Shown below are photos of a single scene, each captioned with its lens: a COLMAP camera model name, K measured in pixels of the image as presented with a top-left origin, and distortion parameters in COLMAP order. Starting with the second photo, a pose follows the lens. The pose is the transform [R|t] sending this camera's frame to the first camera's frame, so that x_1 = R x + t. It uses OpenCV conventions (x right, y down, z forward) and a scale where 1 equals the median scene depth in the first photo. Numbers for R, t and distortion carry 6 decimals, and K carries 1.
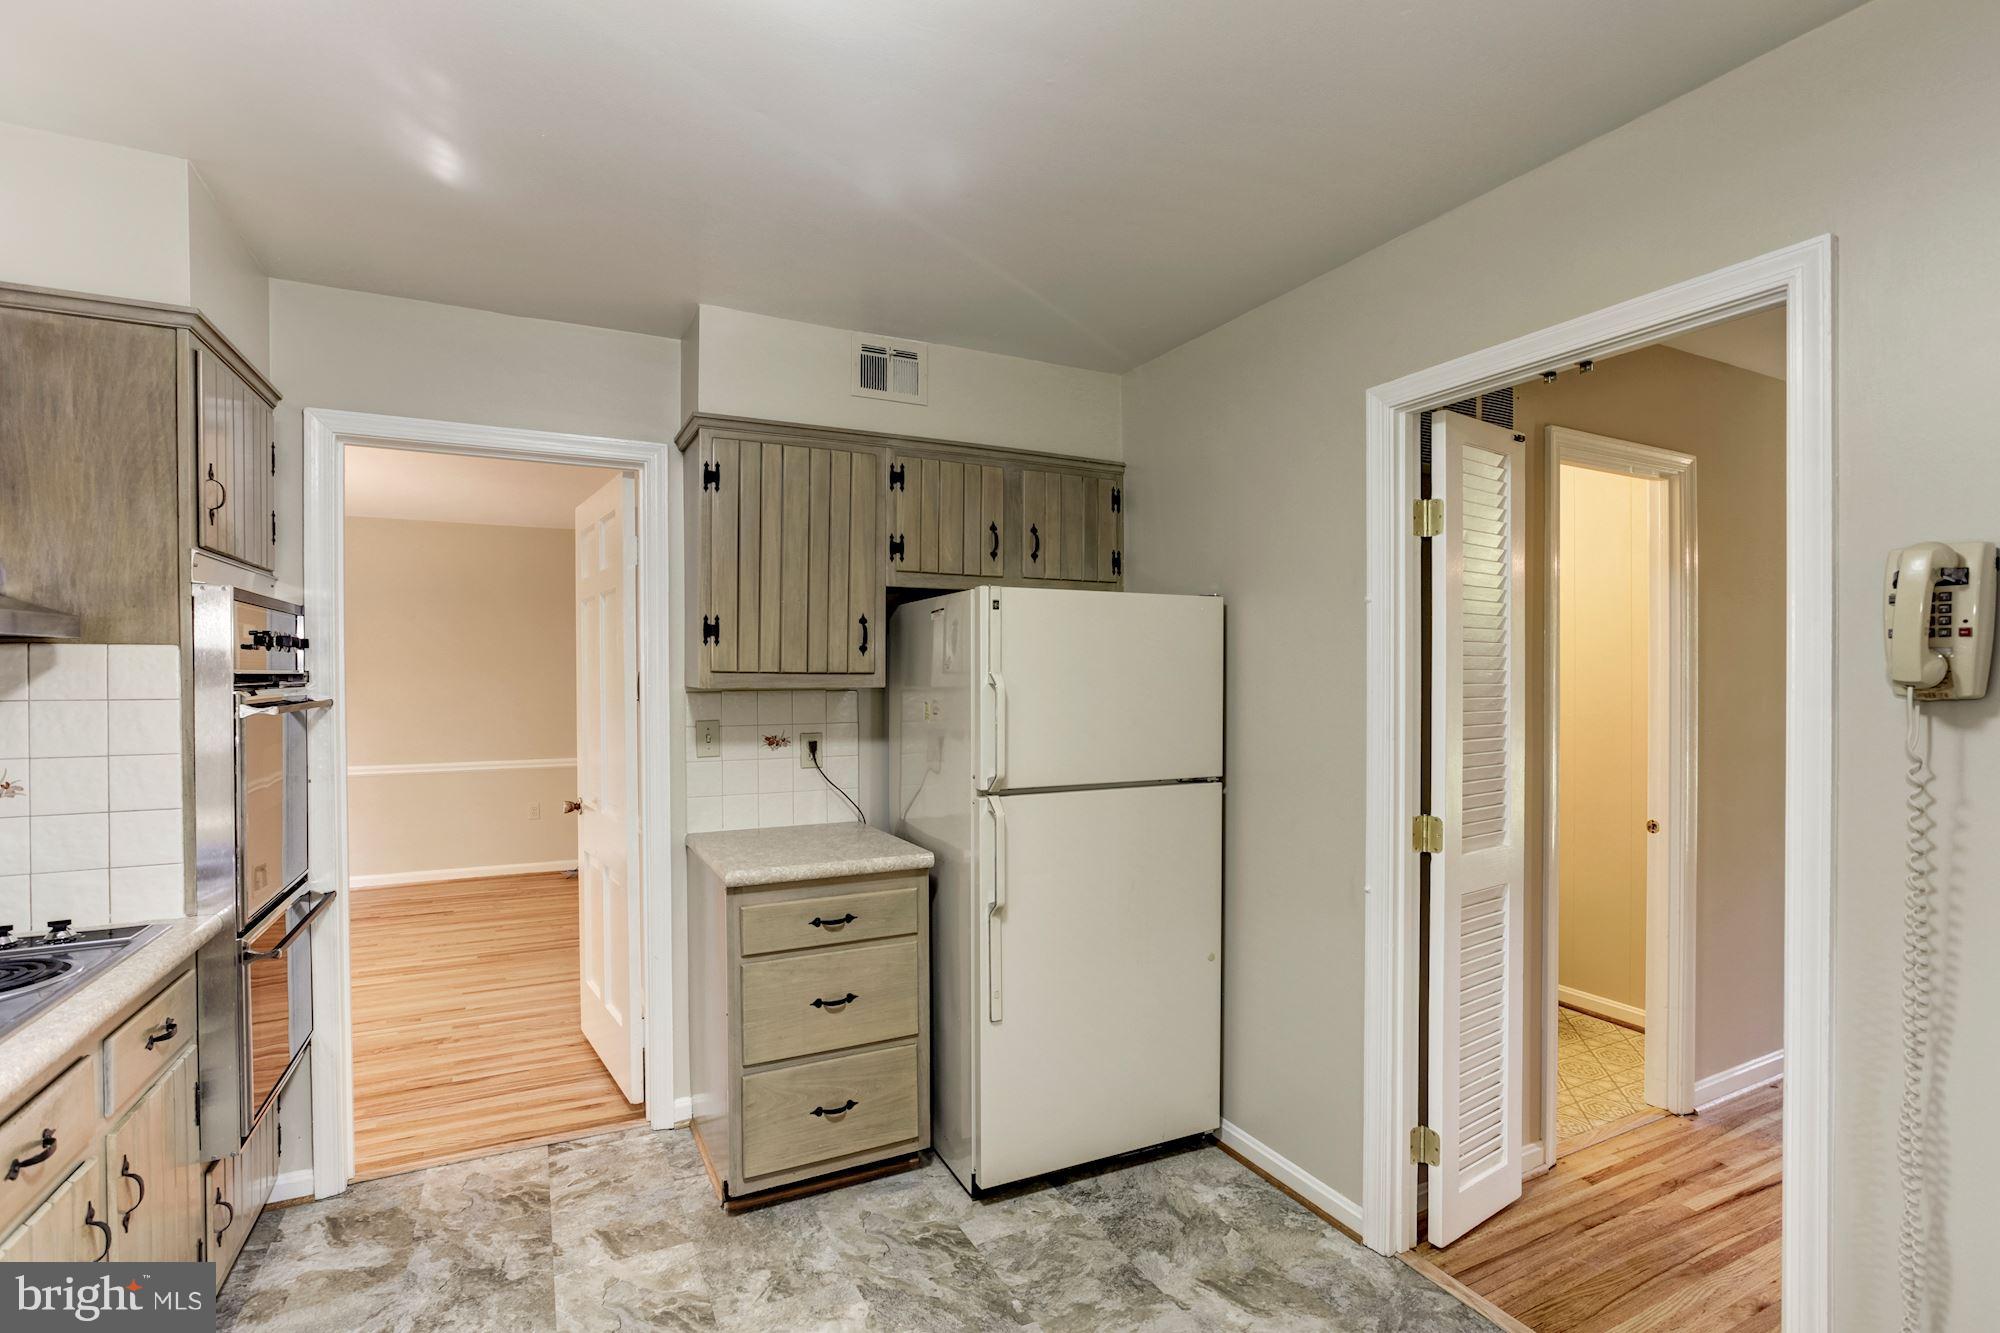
lens RADIAL K [[913.4, 0, 1000.1], [0, 913.4, 679.1], [0, 0, 1]] dist [-0.042736, 0.019553]
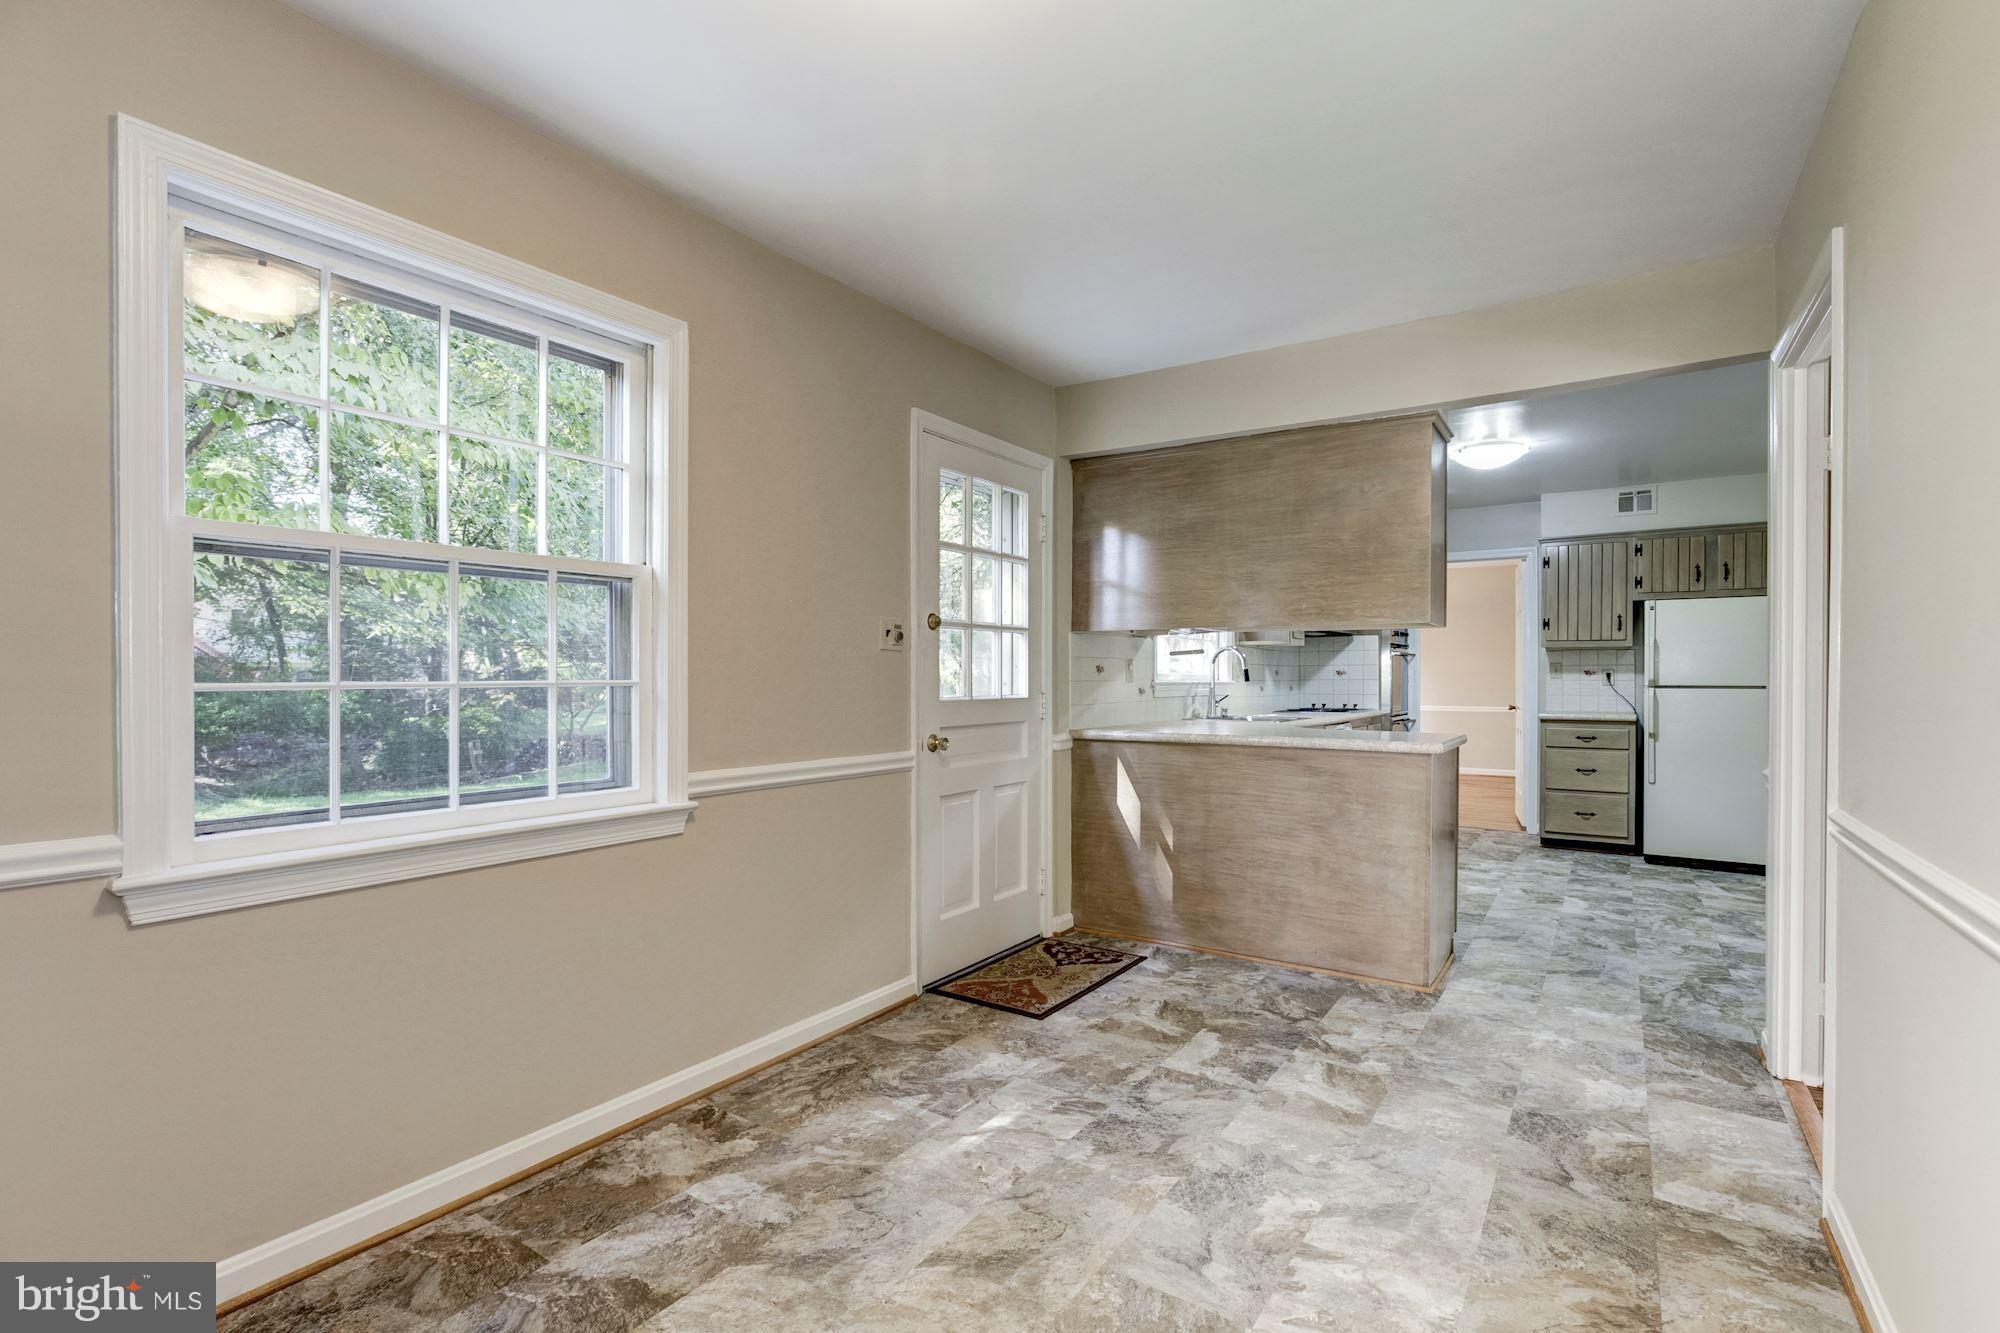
lens RADIAL K [[913.4, 0, 1000.1], [0, 913.4, 679.1], [0, 0, 1]] dist [-0.042736, 0.019553]
pose [[0.461664, 0.003572, -0.887048, 1.231869], [-0.004197, 0.999989, 0.001842, 0.102529], [0.887045, 0.002873, 0.461674, -1.530519]]
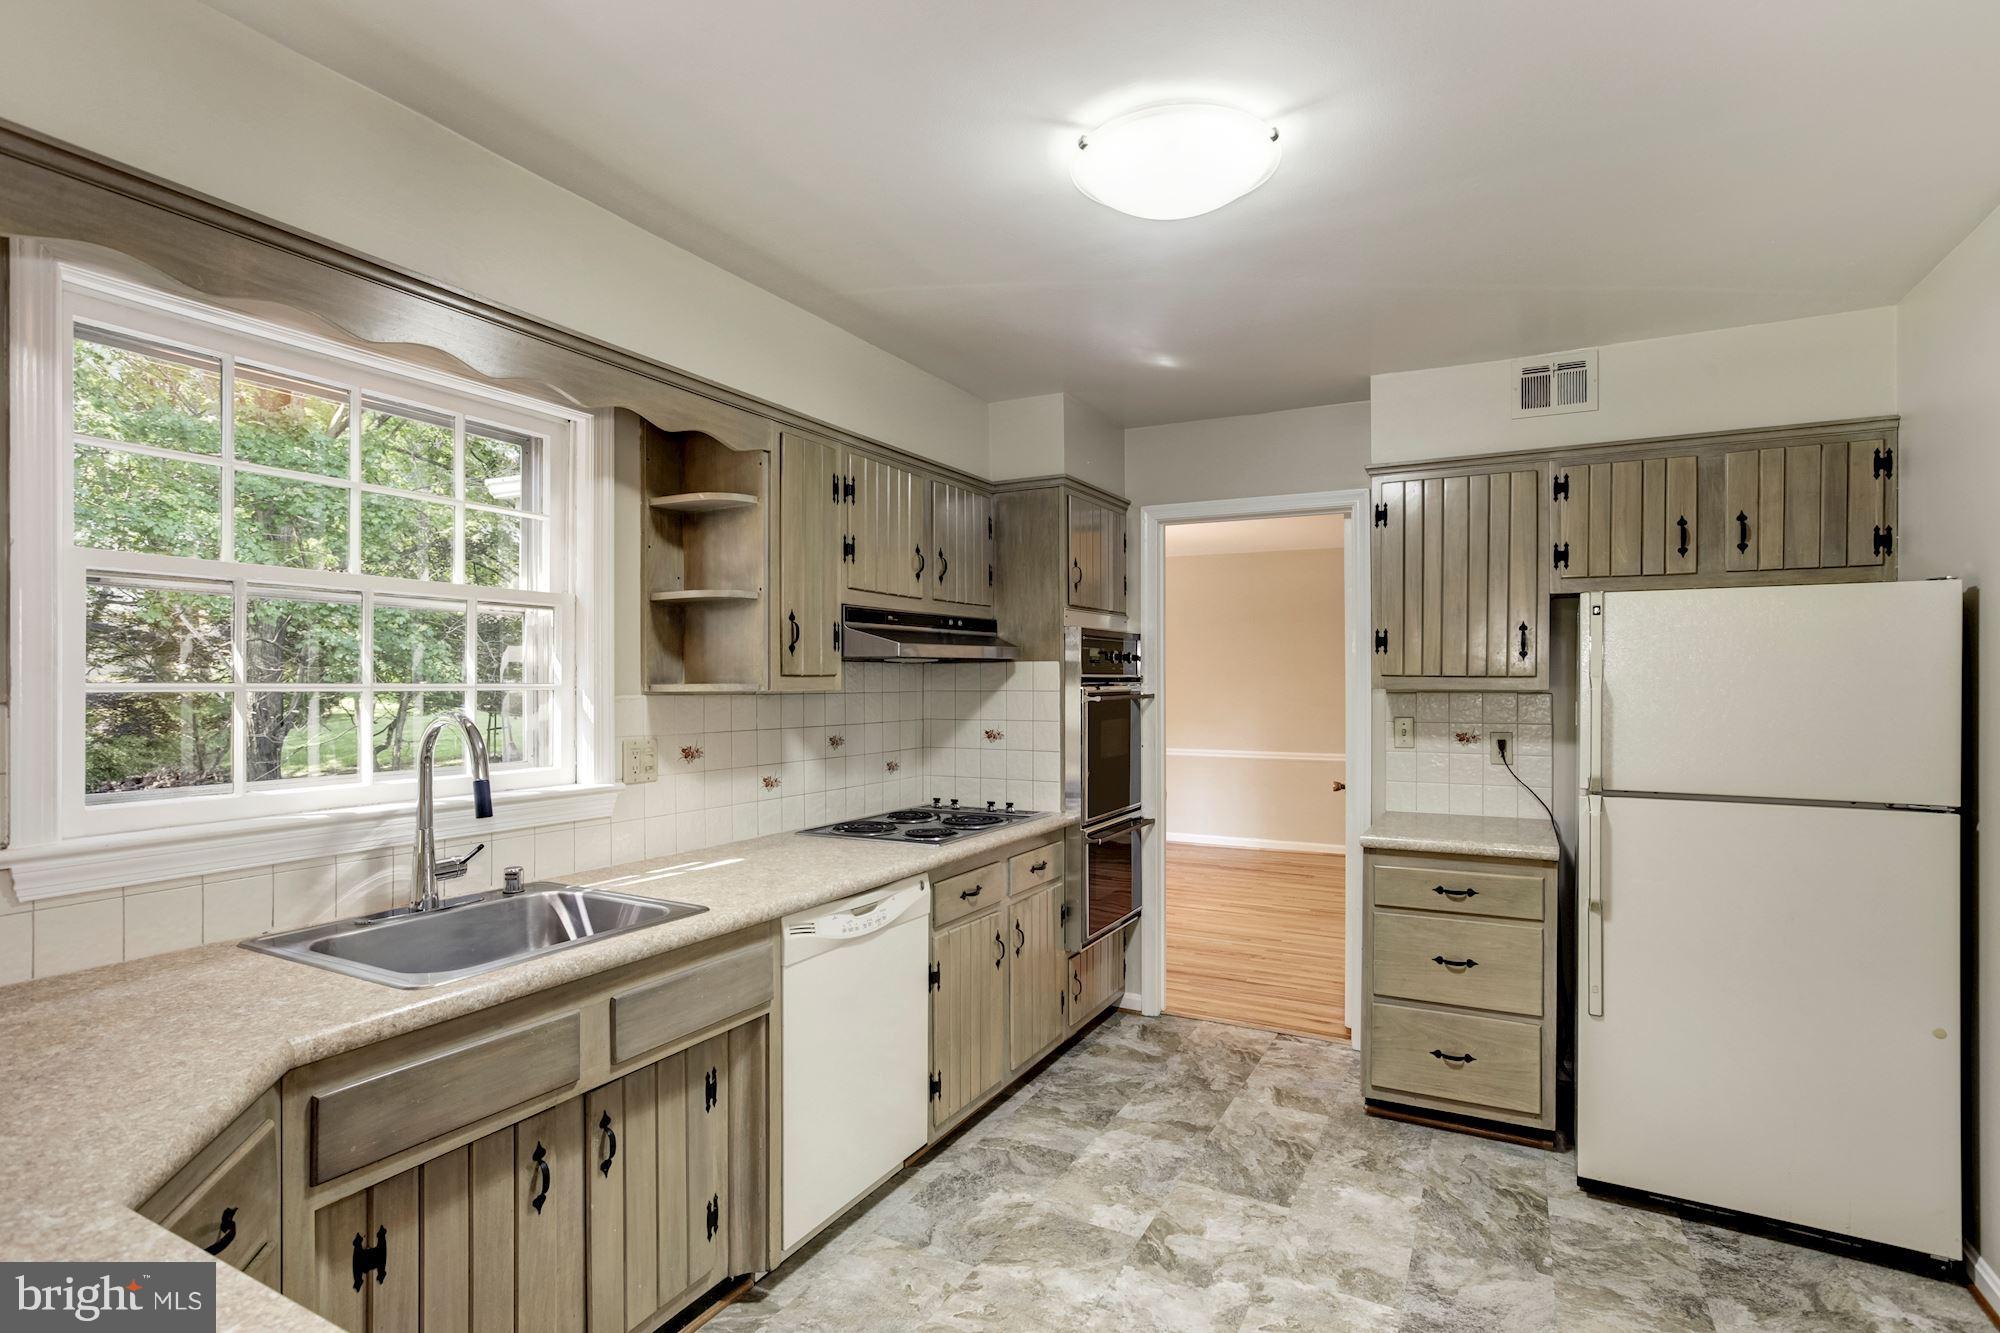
lens RADIAL K [[978.1, 0, 996.4], [0, 978.1, 677.3], [0, 0, 1]] dist [-0.038885, 0.014943]
pose [[0.559267, 0.000309, -0.828987, 0.492383], [-0.006002, 0.999975, -0.003677, 0.002143], [0.828966, 0.007032, 0.559255, -0.162783]]
